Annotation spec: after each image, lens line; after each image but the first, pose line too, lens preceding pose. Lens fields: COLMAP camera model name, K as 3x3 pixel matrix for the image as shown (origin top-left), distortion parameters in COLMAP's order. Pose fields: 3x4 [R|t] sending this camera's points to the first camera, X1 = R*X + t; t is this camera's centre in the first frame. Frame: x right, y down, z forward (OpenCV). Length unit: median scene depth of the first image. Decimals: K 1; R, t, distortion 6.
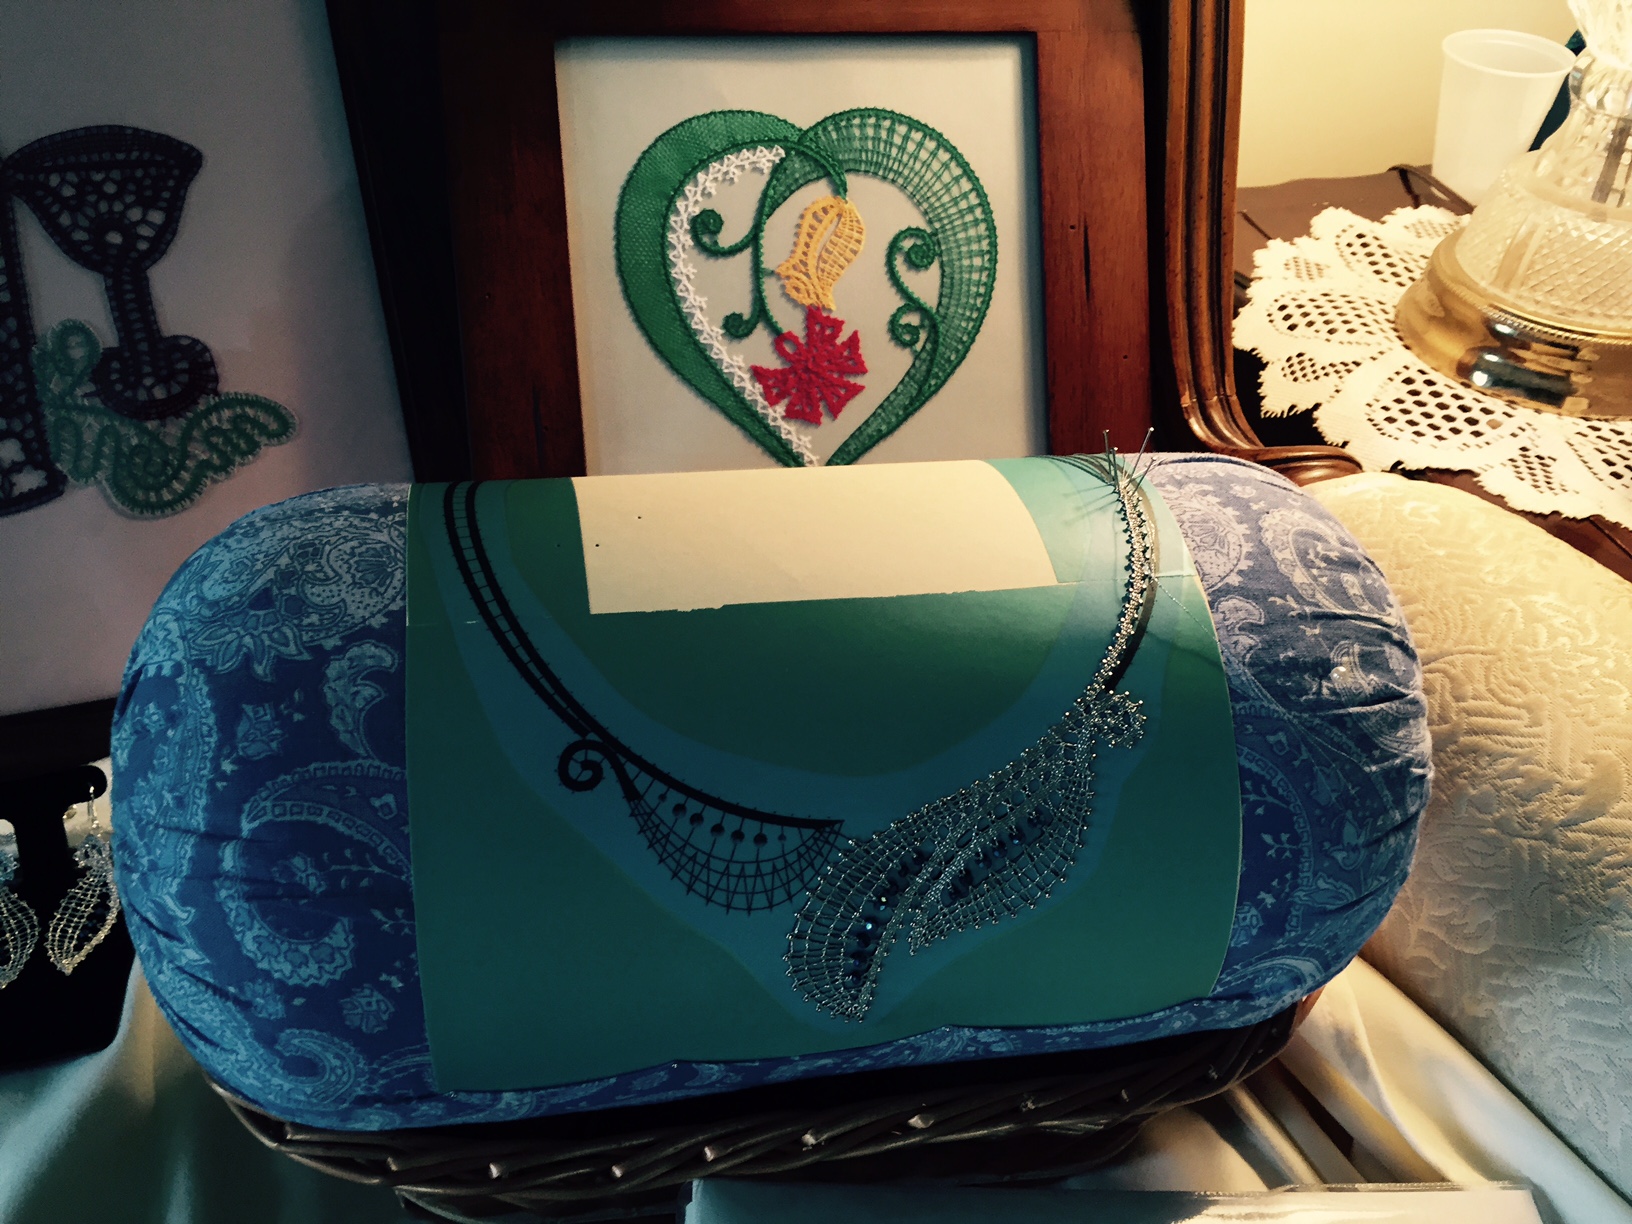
lens RADIAL K [[1386.3, 0, 814.4], [0, 1386.3, 611.4], [0, 0, 1]] dist [0.025226, -0.011173]
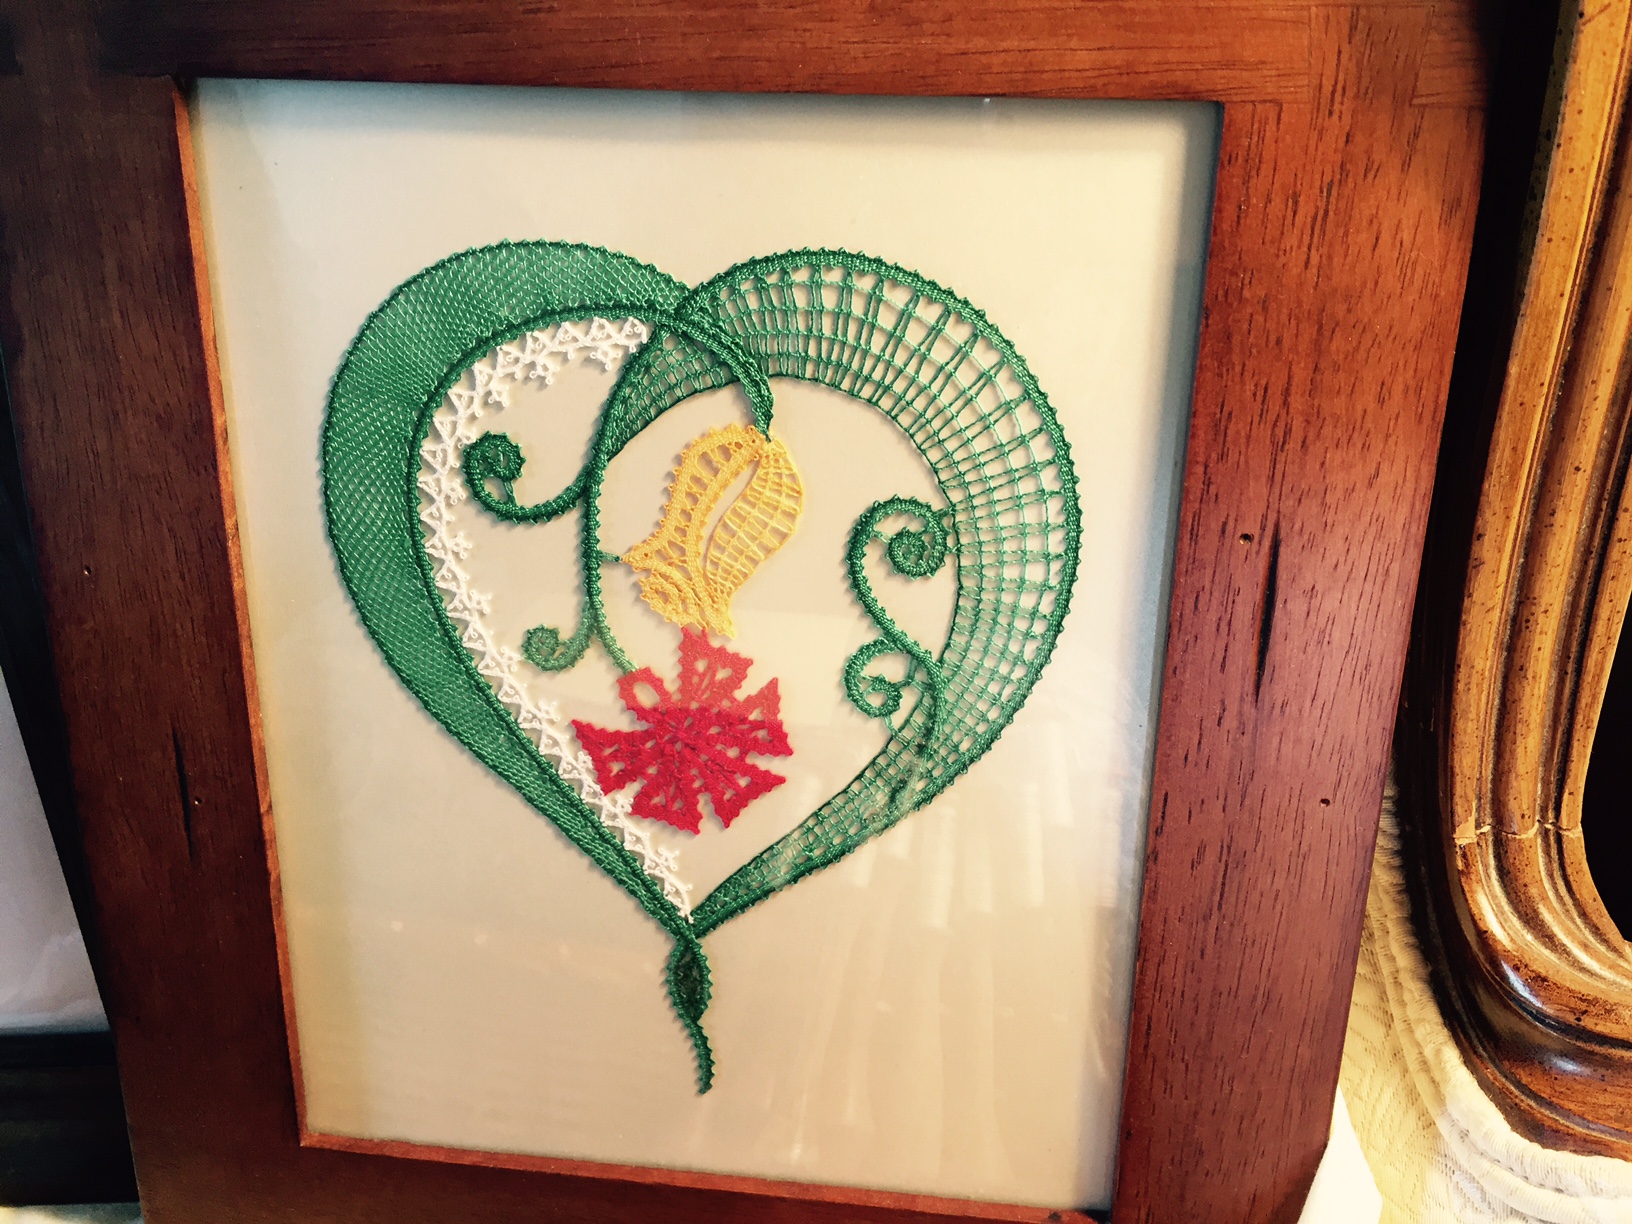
lens RADIAL K [[1386.3, 0, 816.9], [0, 1386.3, 612.9], [0, 0, 1]] dist [0.025226, -0.011173]
pose [[0.962052, 0.150883, -0.227354, 0.158949], [-0.097342, 0.968164, 0.230616, -0.348532], [0.254912, -0.199734, 0.946111, 0.528635]]
